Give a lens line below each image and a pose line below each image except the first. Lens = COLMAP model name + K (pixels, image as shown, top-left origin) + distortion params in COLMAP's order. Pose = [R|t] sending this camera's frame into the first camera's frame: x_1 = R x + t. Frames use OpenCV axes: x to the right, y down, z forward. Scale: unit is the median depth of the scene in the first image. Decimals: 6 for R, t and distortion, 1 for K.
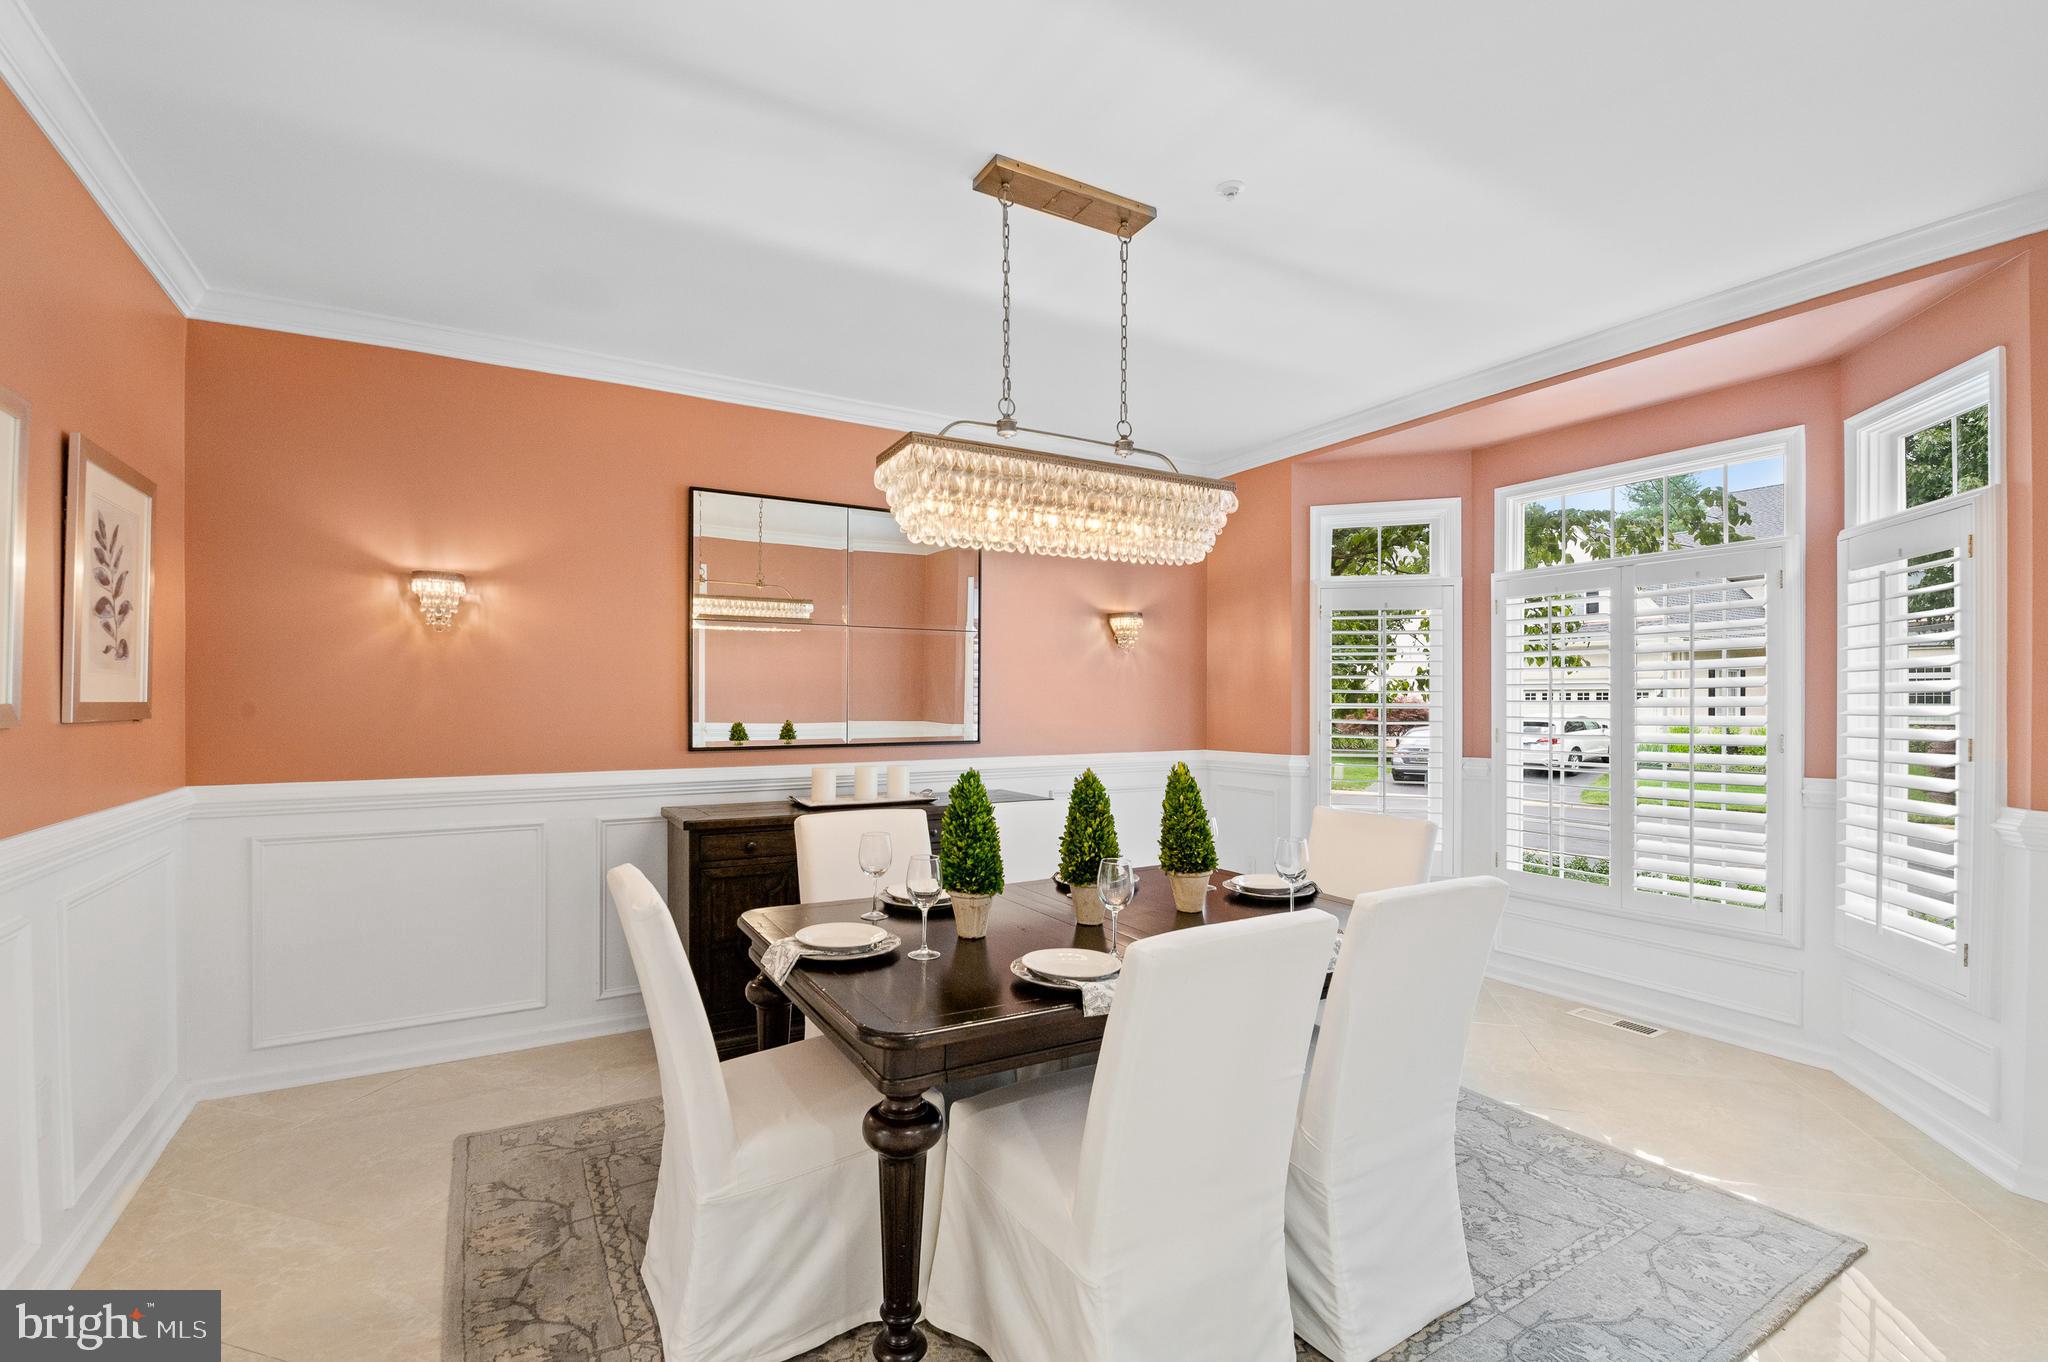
lens RADIAL K [[921.8, 0, 1016.4], [0, 921.8, 694.3], [0, 0, 1]] dist [-0.009155, -0.002556]
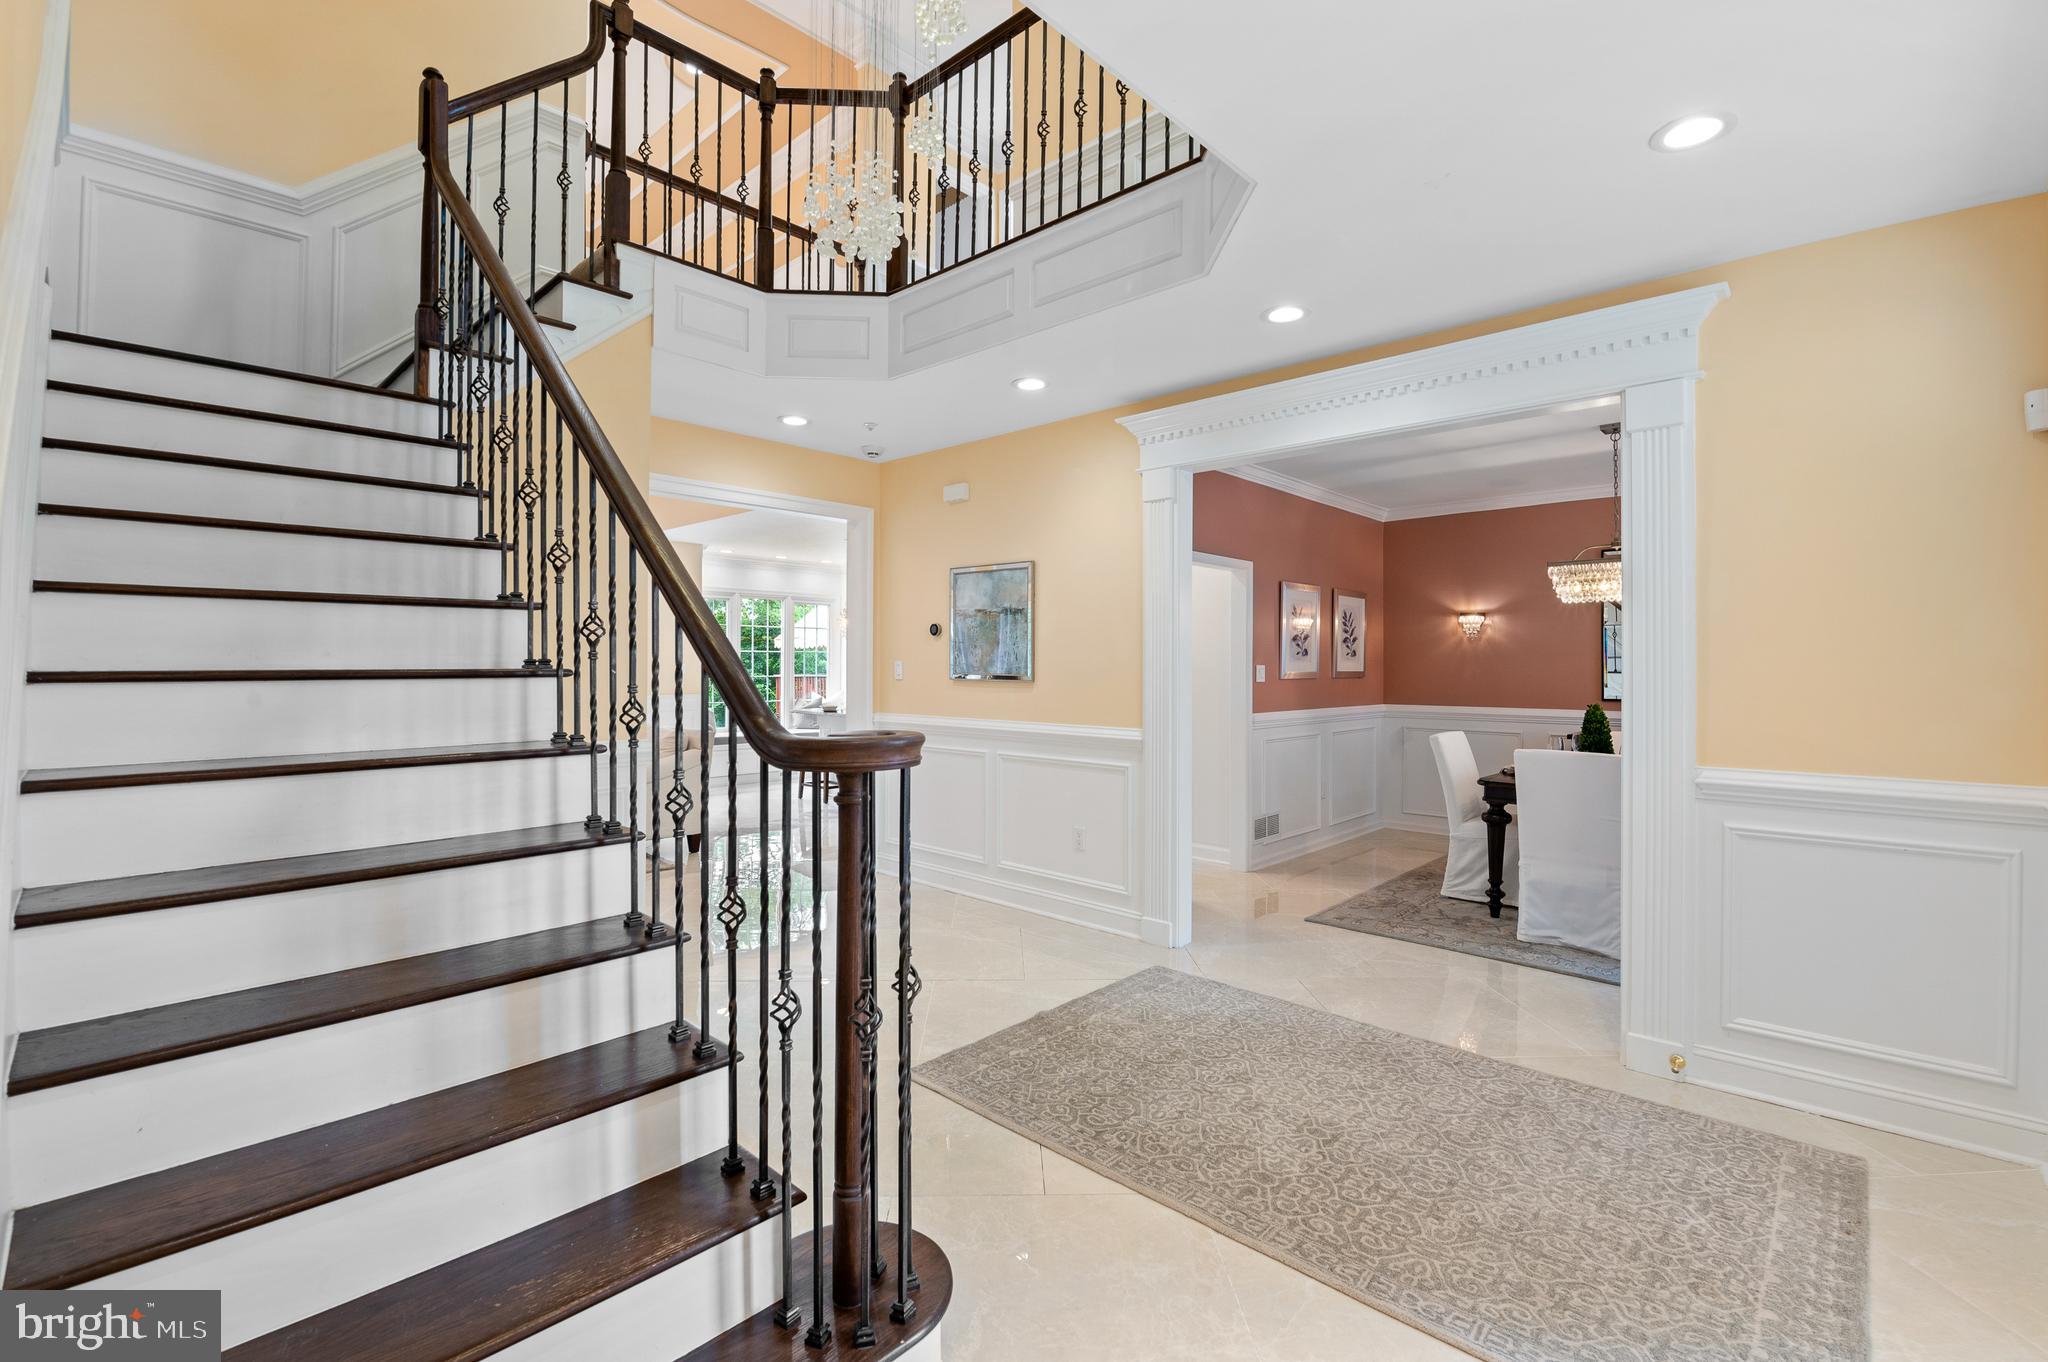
lens RADIAL K [[921.8, 0, 1013.0], [0, 921.8, 679.0], [0, 0, 1]] dist [-0.009155, -0.002556]
pose [[0.277859, -0.003915, -0.960614, 1.253215], [0.005185, 0.999983, -0.002576, 0.028019], [0.960608, -0.004265, 0.277875, -0.701483]]
